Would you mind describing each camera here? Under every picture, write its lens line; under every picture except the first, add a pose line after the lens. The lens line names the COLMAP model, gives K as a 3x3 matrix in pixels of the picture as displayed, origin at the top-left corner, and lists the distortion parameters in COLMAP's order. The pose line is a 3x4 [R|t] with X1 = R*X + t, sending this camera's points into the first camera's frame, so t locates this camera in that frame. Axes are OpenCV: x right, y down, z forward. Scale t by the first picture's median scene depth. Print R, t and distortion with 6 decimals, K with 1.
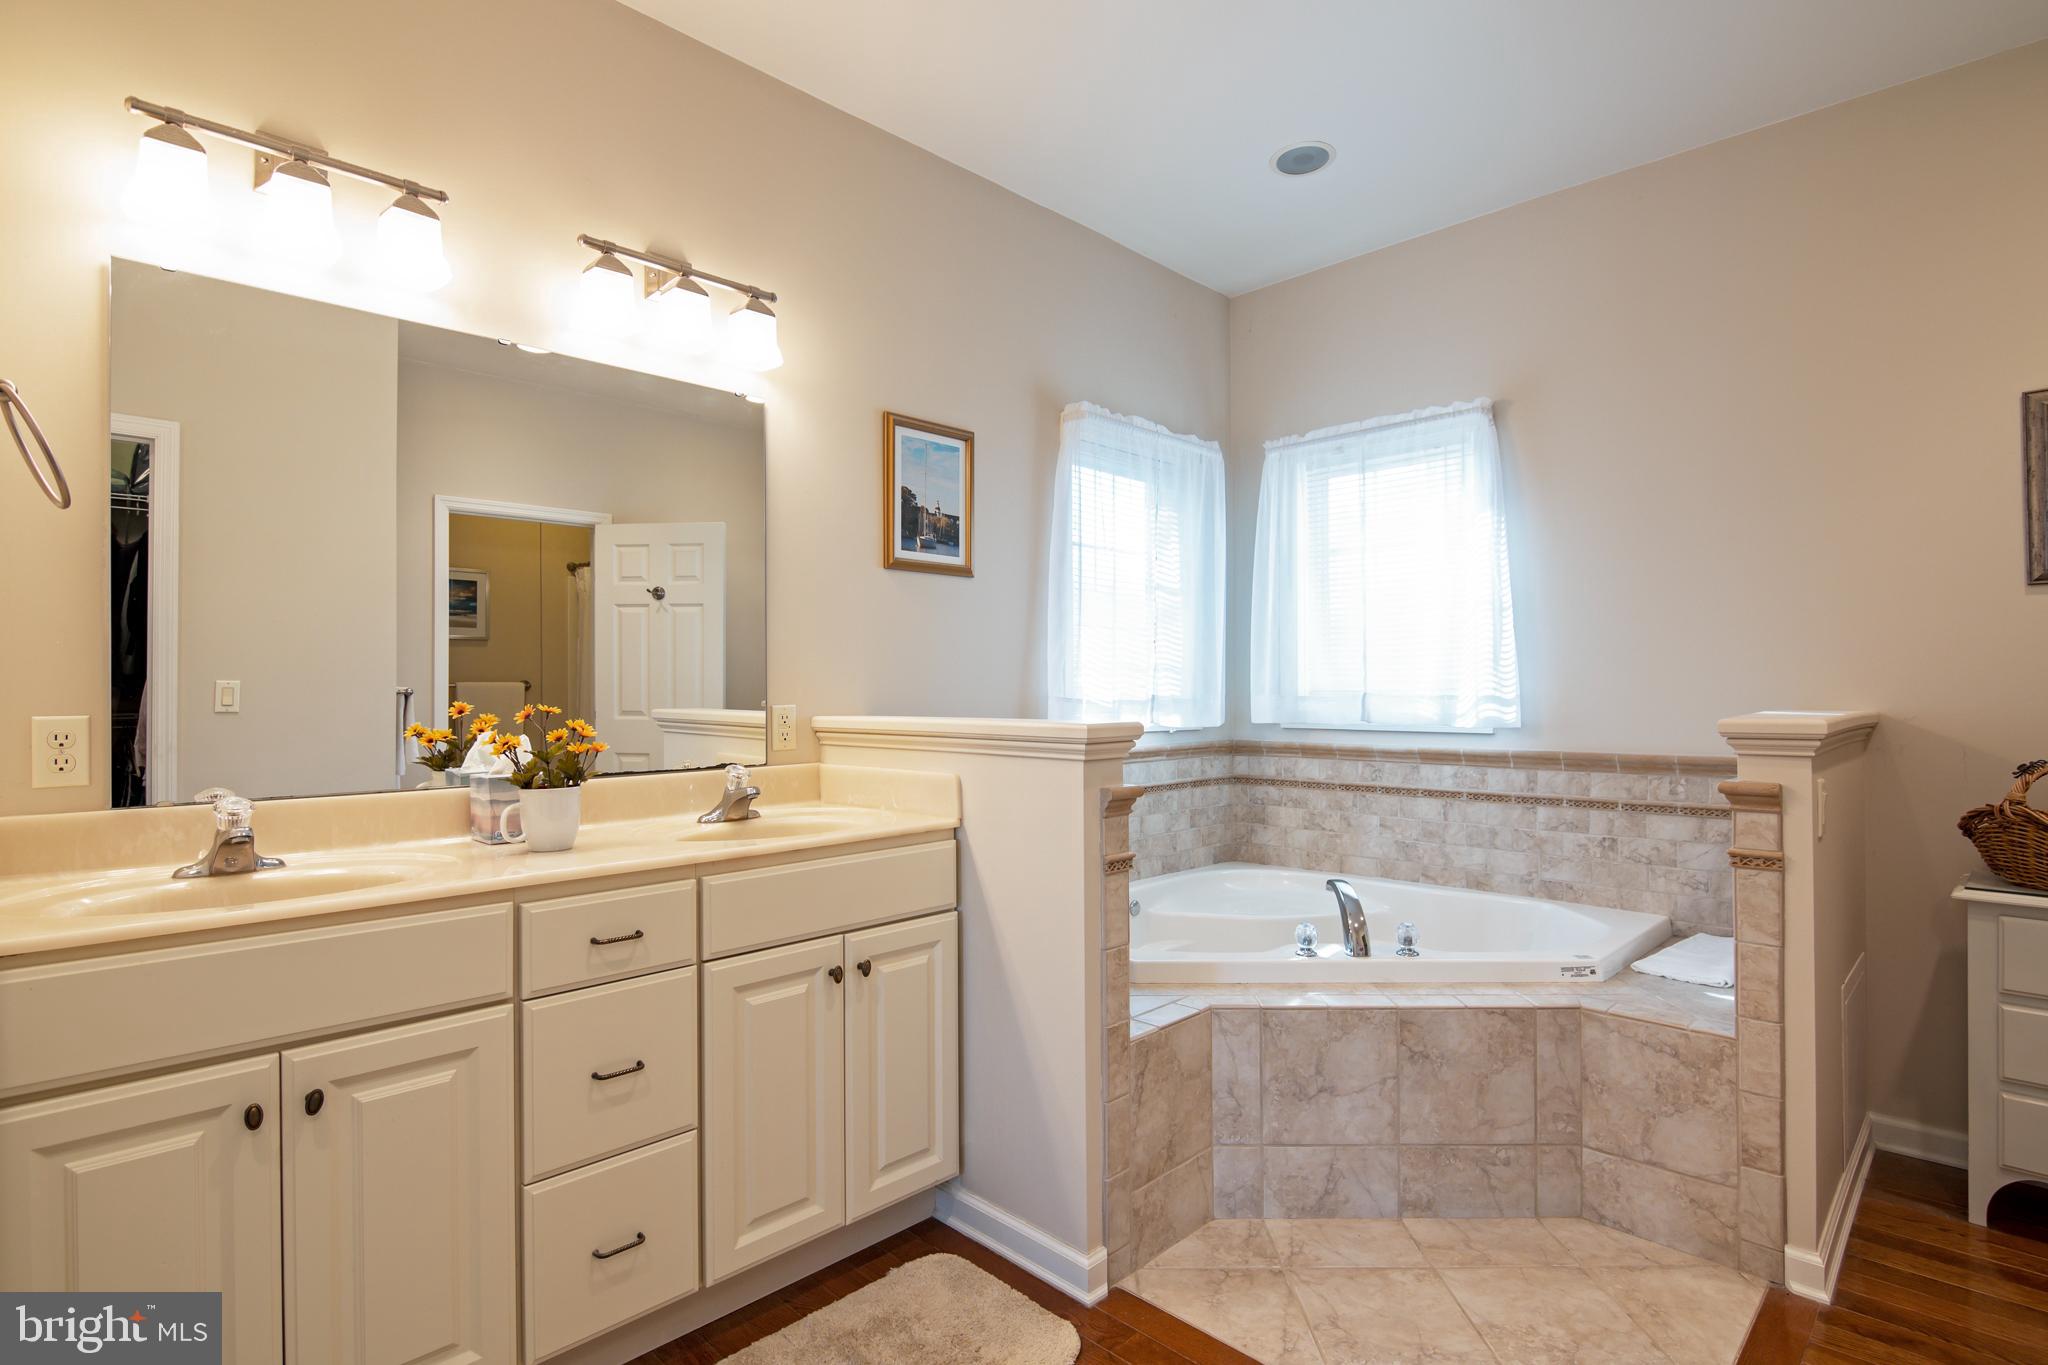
lens RADIAL K [[992.8, 0, 1024.0], [0, 992.8, 682.5], [0, 0, 1]] dist [0.000128, -0.008102]
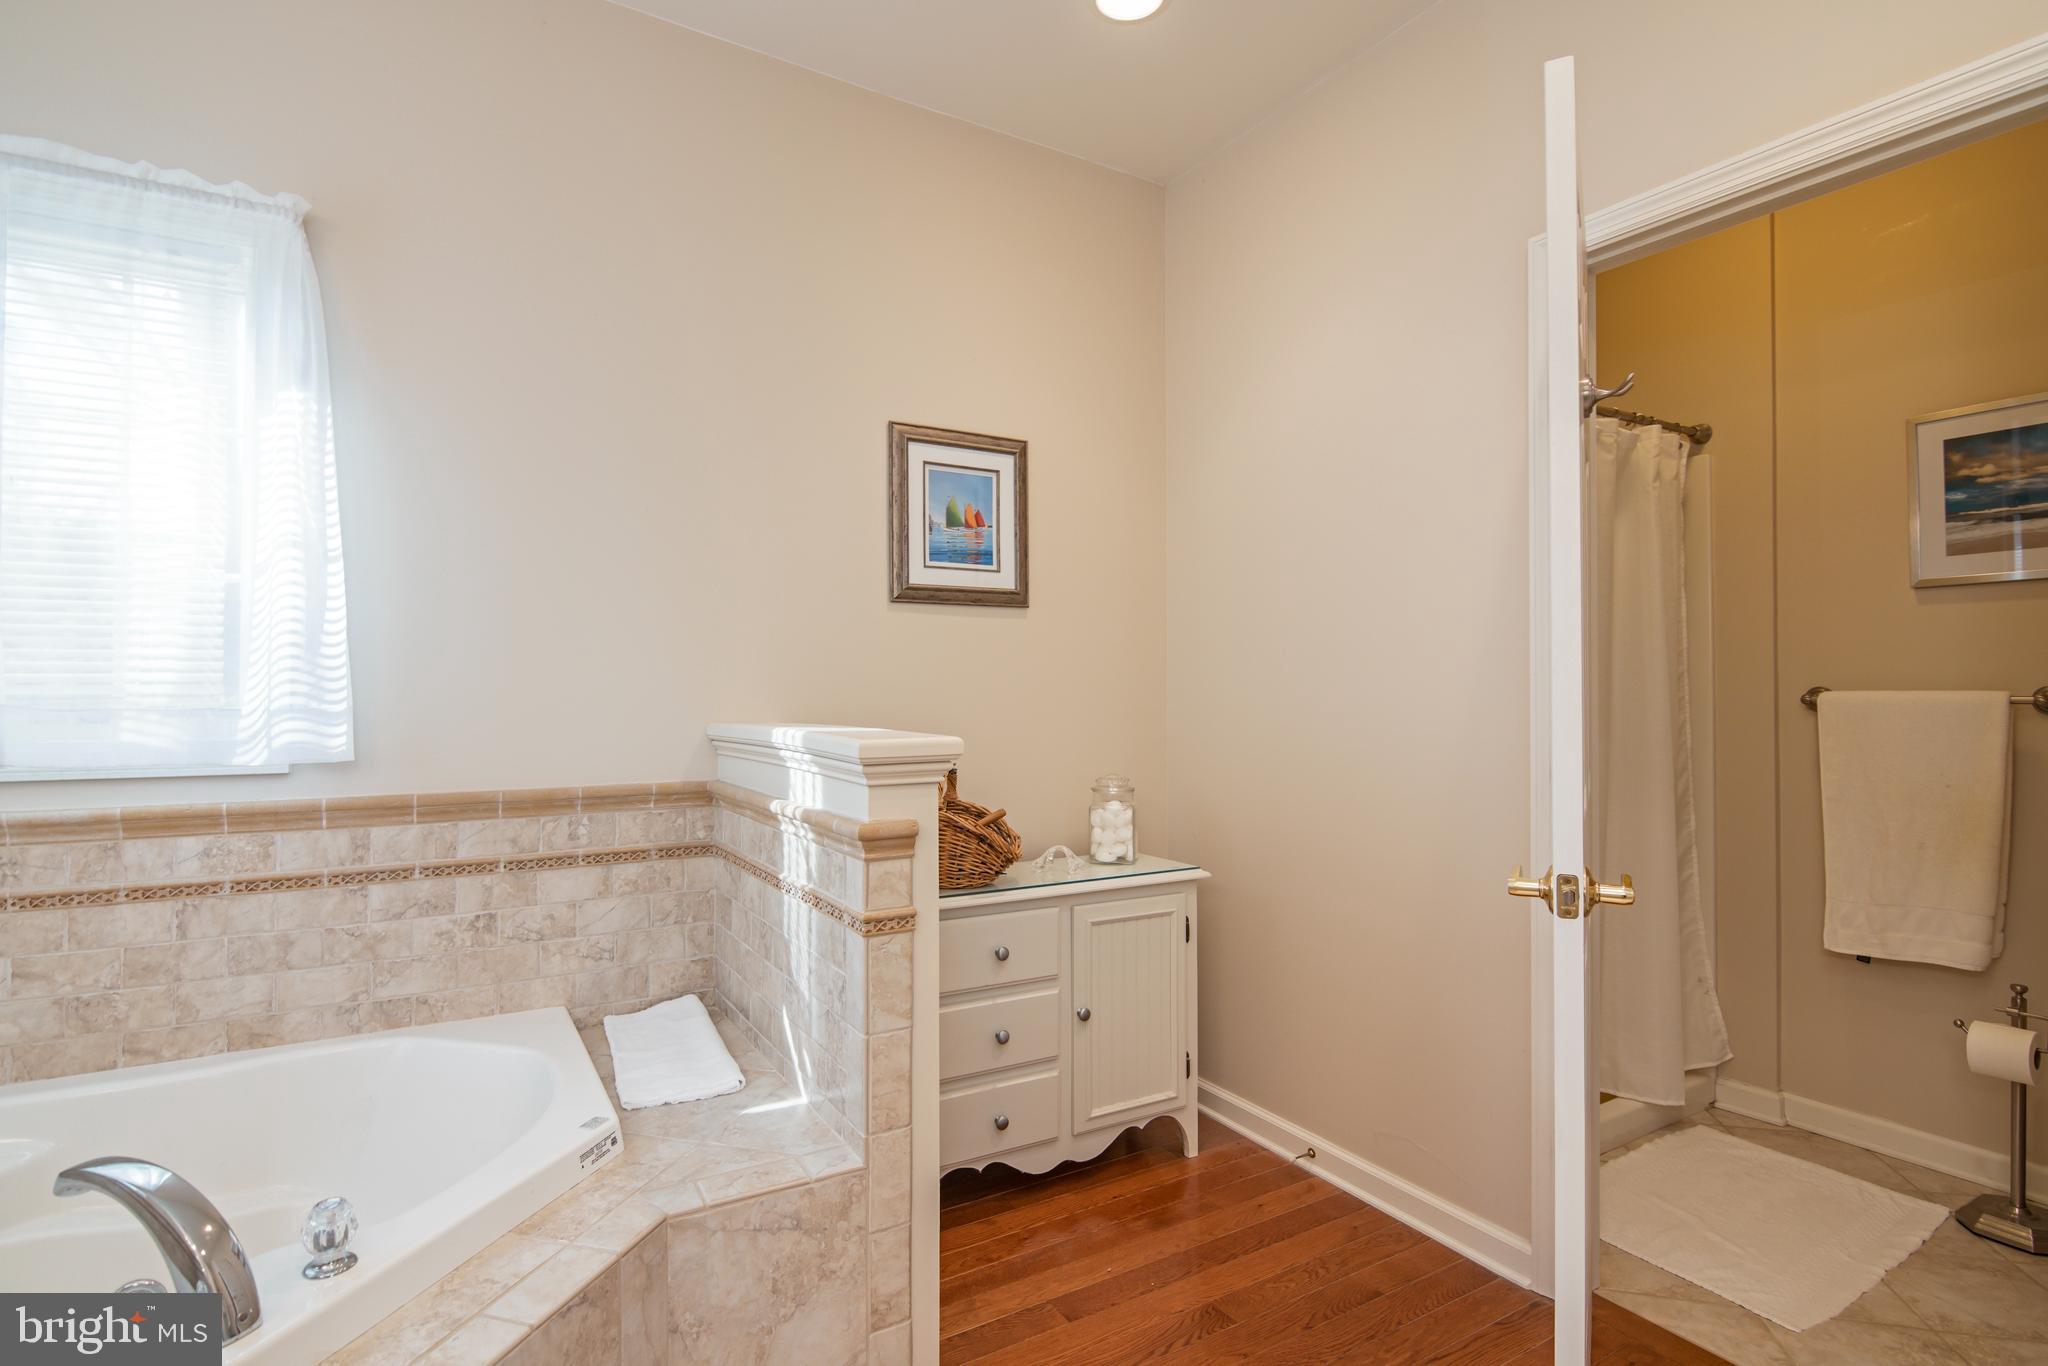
lens RADIAL K [[992.8, 0, 1024.0], [0, 992.8, 683.0], [0, 0, 1]] dist [0.000128, -0.008102]
pose [[0.242798, 0.017929, 0.969911, 0.010325], [-0.009636, 0.999824, -0.016070, 0.003710], [-0.970029, -0.005444, 0.242928, 0.466211]]
